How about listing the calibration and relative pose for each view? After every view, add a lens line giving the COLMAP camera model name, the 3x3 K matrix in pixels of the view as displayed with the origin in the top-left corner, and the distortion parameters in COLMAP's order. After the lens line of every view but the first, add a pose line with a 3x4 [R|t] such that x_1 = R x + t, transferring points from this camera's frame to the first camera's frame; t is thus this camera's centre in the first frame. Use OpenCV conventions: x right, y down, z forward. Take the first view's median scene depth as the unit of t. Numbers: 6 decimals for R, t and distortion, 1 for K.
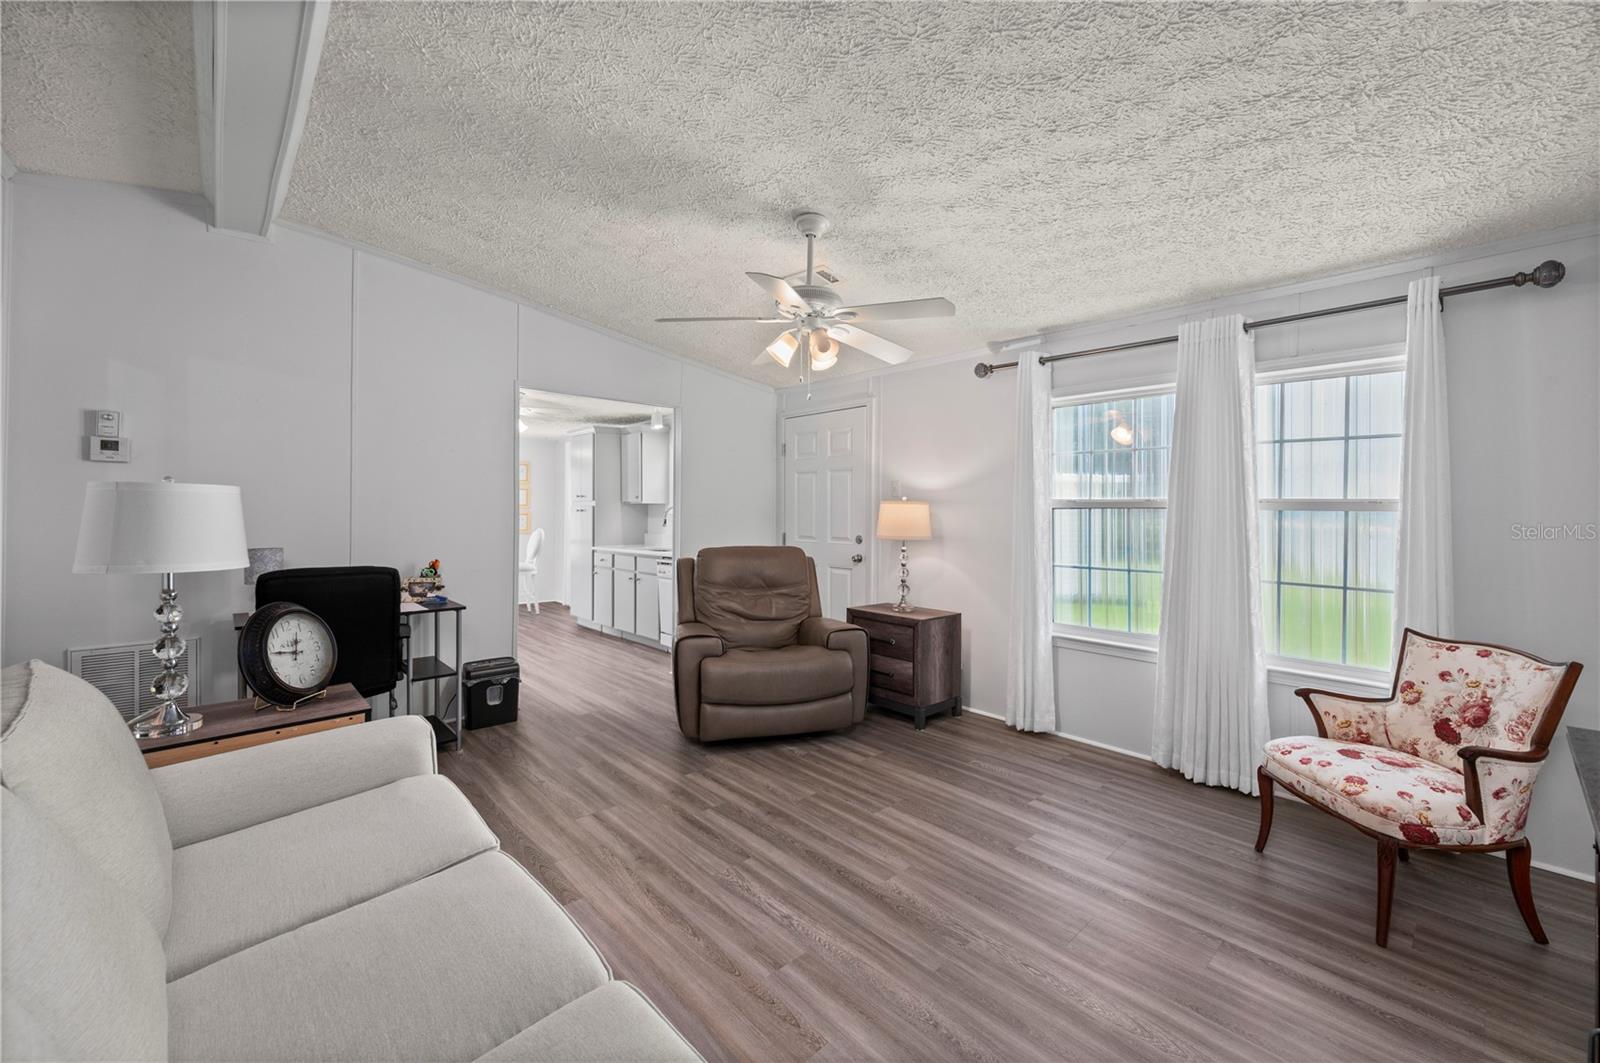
lens RADIAL K [[640.9, 0, 788.8], [0, 640.9, 512.5], [0, 0, 1]] dist [-0.000045, 0.000024]
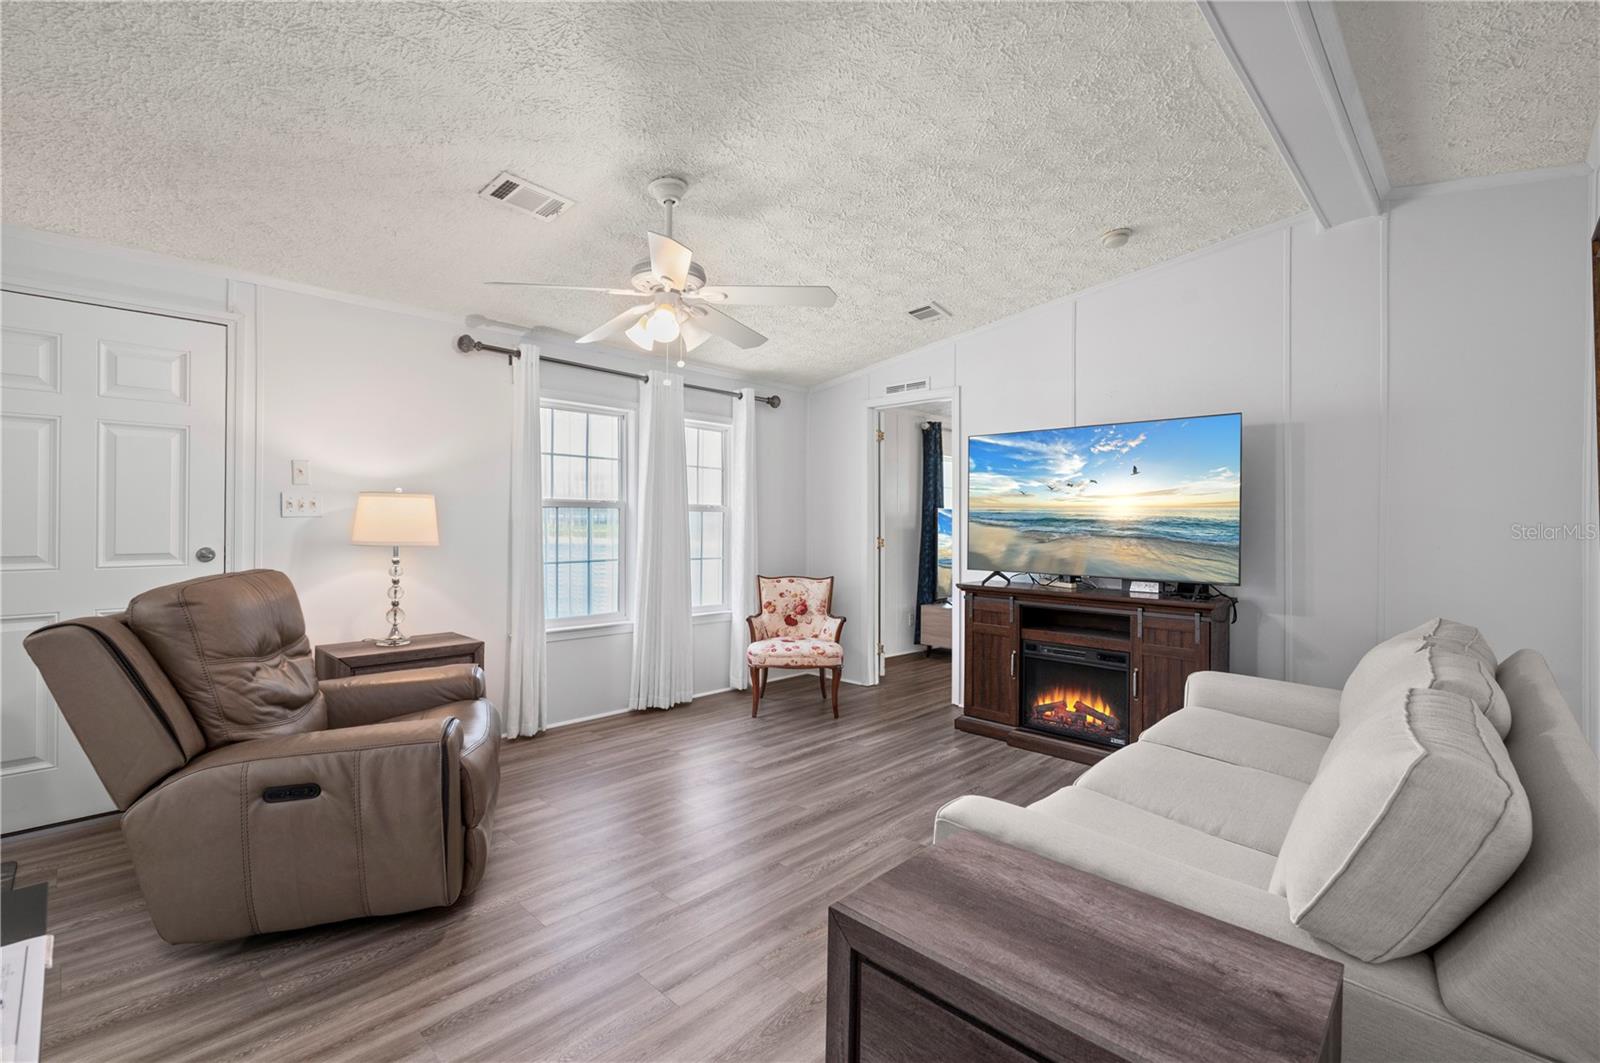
lens RADIAL K [[710.2, 0, 802.8], [0, 710.2, 523.5], [0, 0, 1]] dist [-0.001511, -0.000684]
pose [[-0.072533, -0.016557, 0.997229, -0.993372], [-0.013477, 0.999787, 0.015619, -0.004741], [-0.997275, -0.012307, -0.072741, 0.905175]]
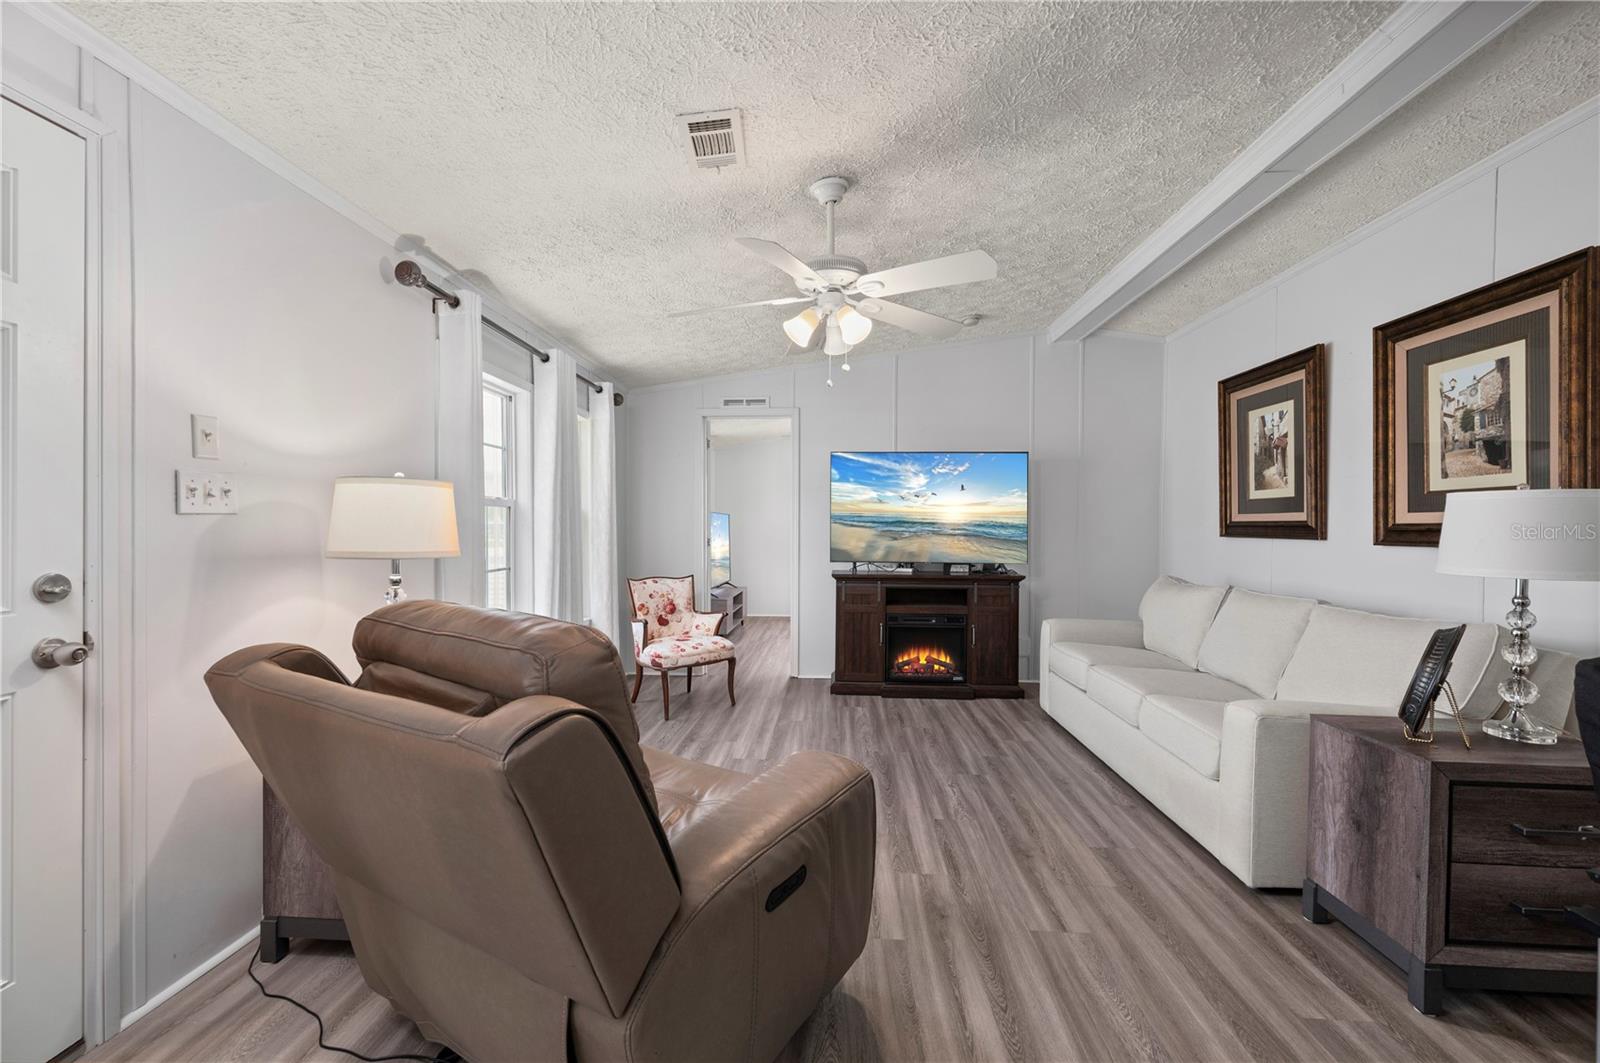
lens RADIAL K [[631.8, 0, 800.0], [0, 631.8, 535.8], [0, 0, 1]] dist [0.000507, 0.000171]
pose [[-0.710490, -0.031837, 0.702987, -0.576685], [-0.022722, 0.999493, 0.022300, 0.009162], [-0.703340, -0.000129, -0.710853, 1.706285]]
